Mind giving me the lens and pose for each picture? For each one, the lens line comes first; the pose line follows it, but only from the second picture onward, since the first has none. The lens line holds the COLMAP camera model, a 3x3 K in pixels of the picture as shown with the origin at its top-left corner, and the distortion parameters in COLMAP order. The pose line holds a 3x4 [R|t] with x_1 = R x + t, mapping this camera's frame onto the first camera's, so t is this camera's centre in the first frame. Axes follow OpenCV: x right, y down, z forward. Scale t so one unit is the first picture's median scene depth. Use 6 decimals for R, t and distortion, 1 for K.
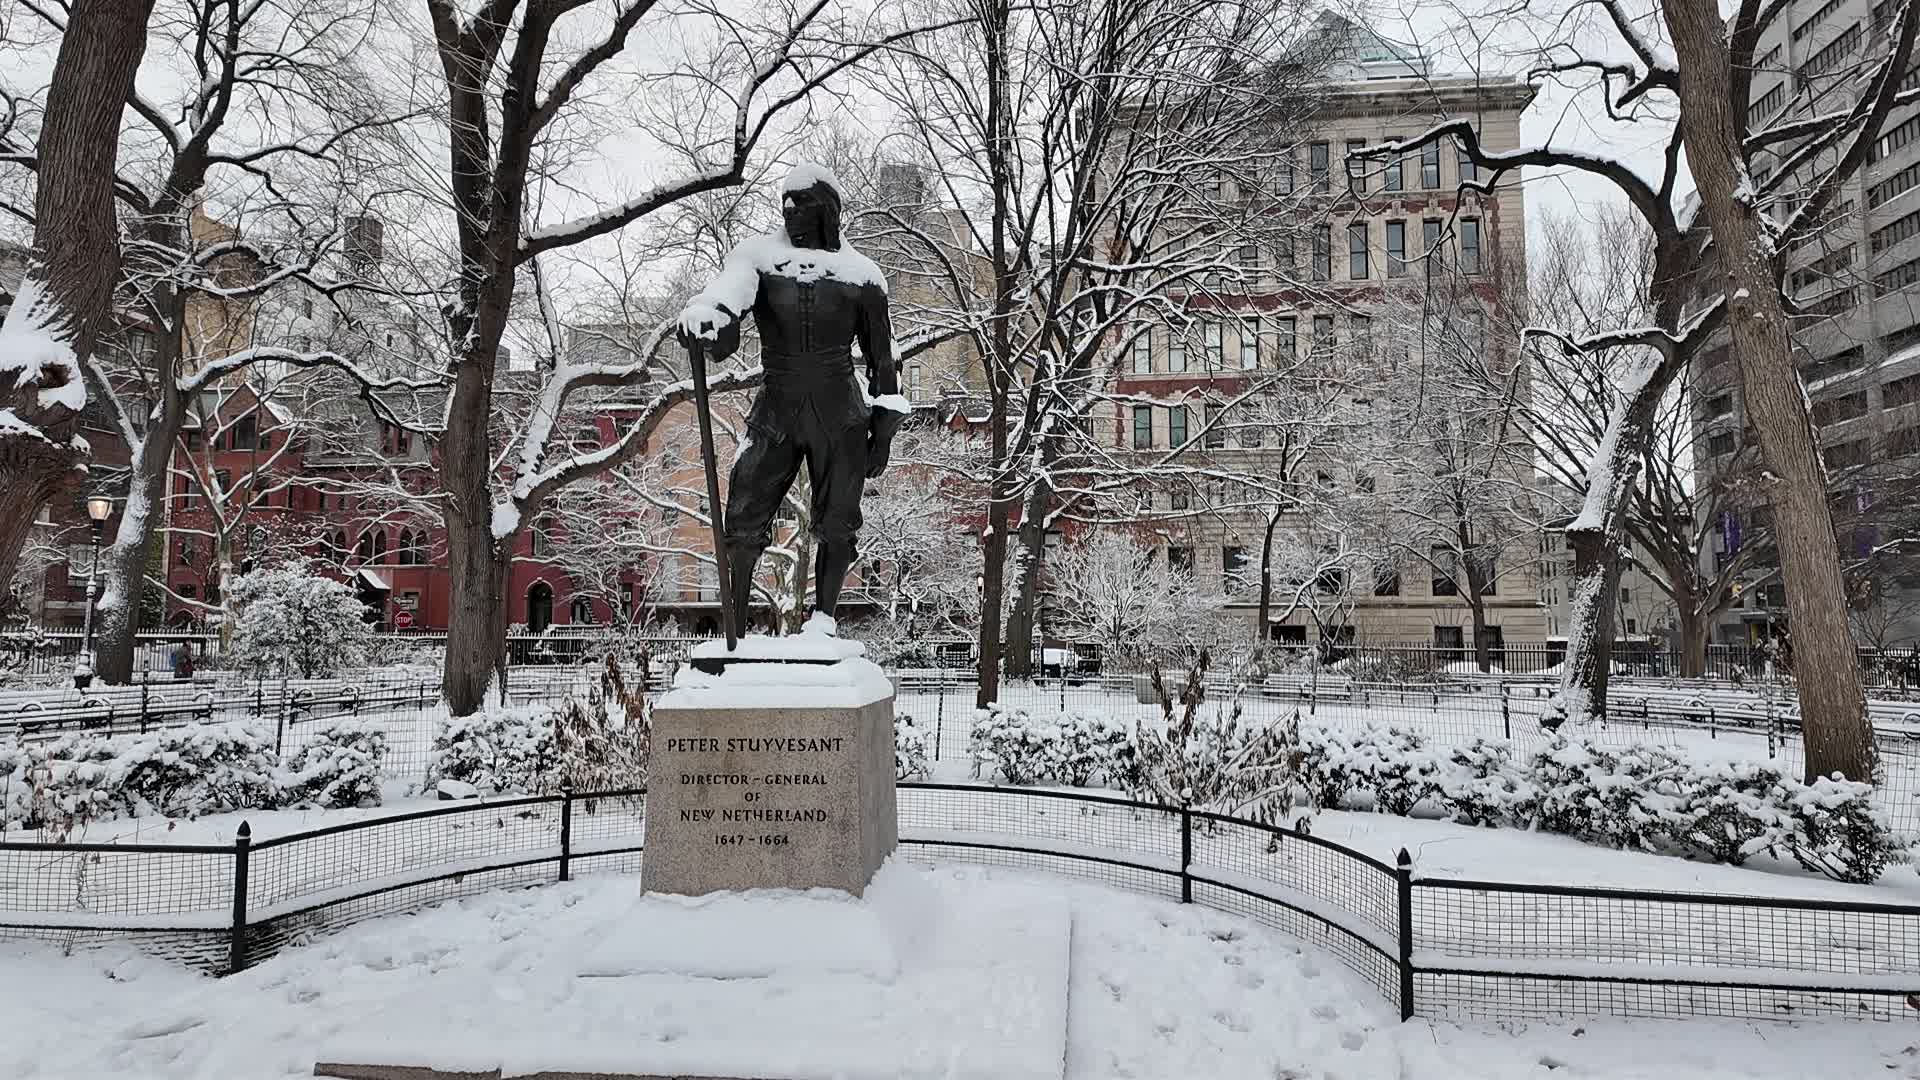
lens RADIAL K [[1138.4, 0, 965.6], [0, 1138.4, 529.8], [0, 0, 1]] dist [0.005256, 0.002555]
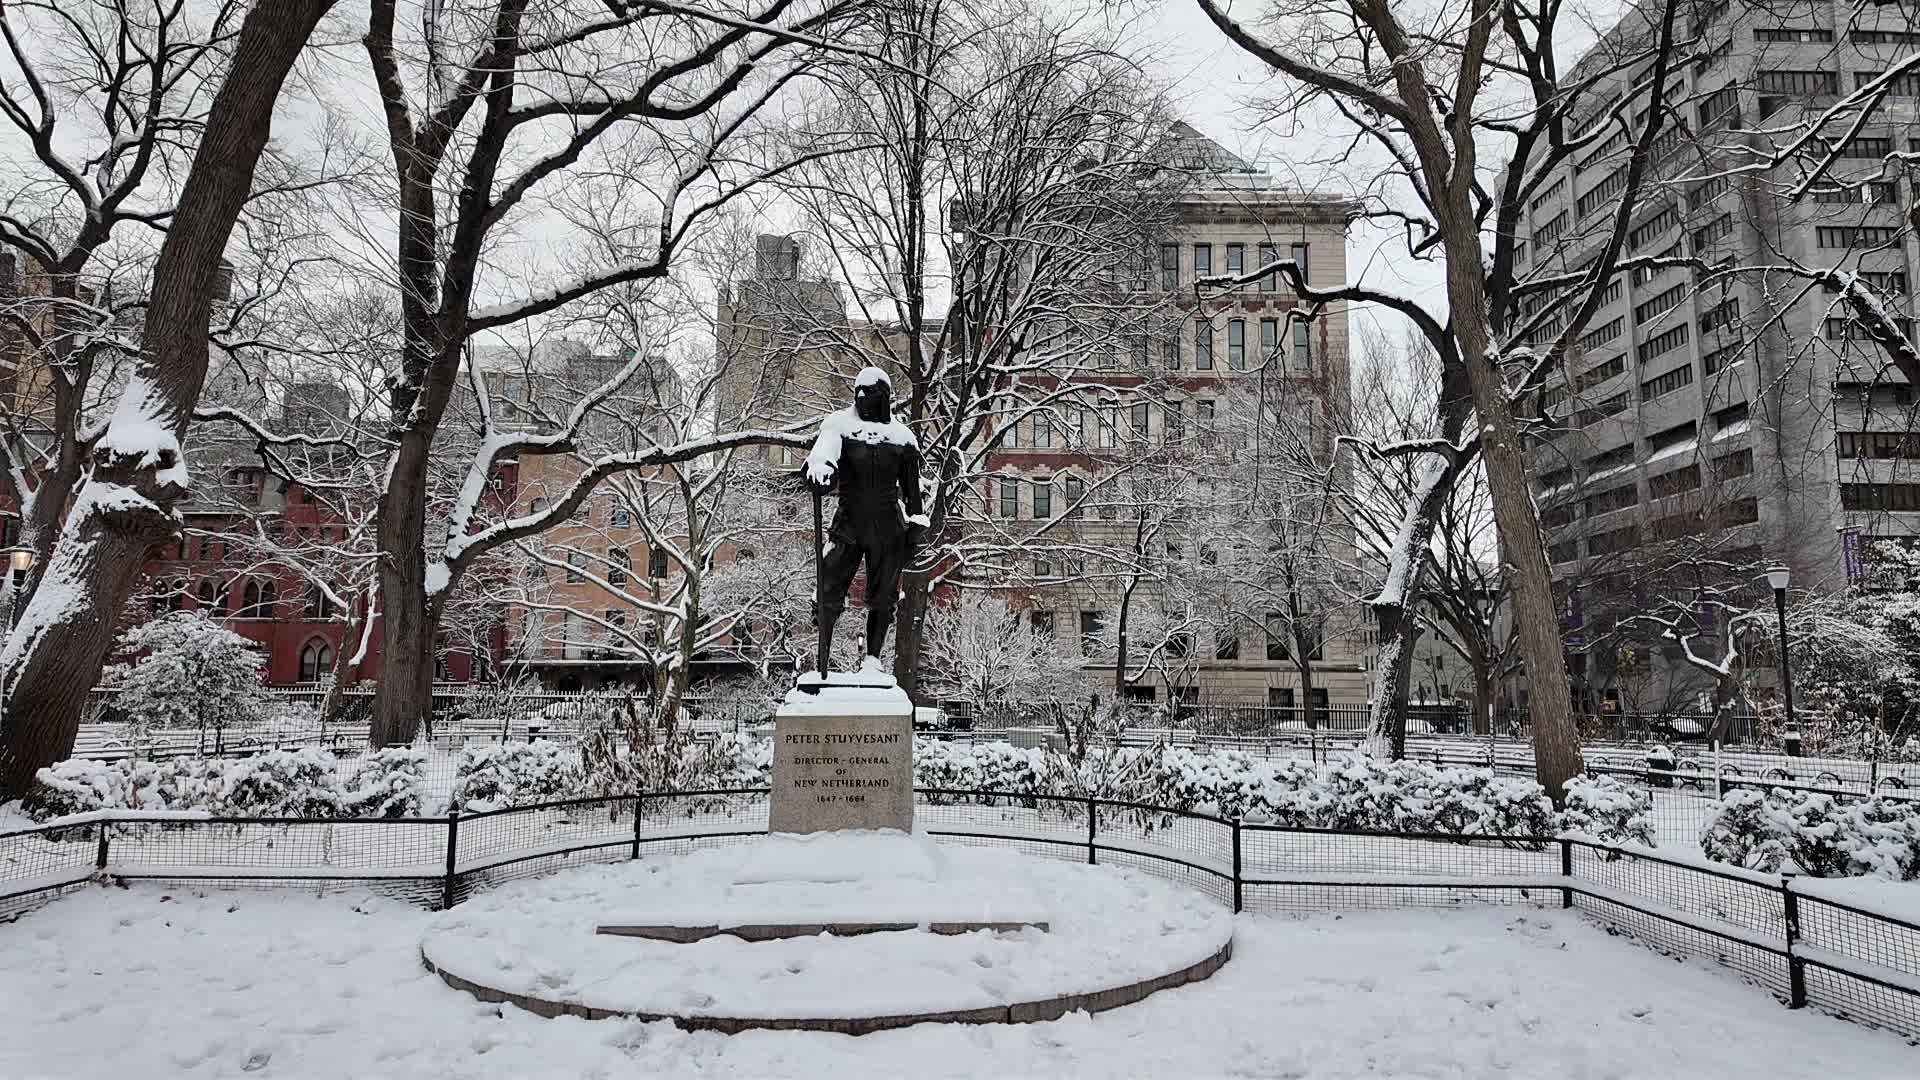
lens RADIAL K [[1128.8, 0, 969.2], [0, 1128.8, 542.4], [0, 0, 1]] dist [0.050095, -0.046548]
pose [[0.991361, 0.023754, 0.128994, -0.046784], [-0.018153, 0.998848, -0.044429, -0.003678], [-0.129900, 0.041704, 0.990650, -0.126011]]
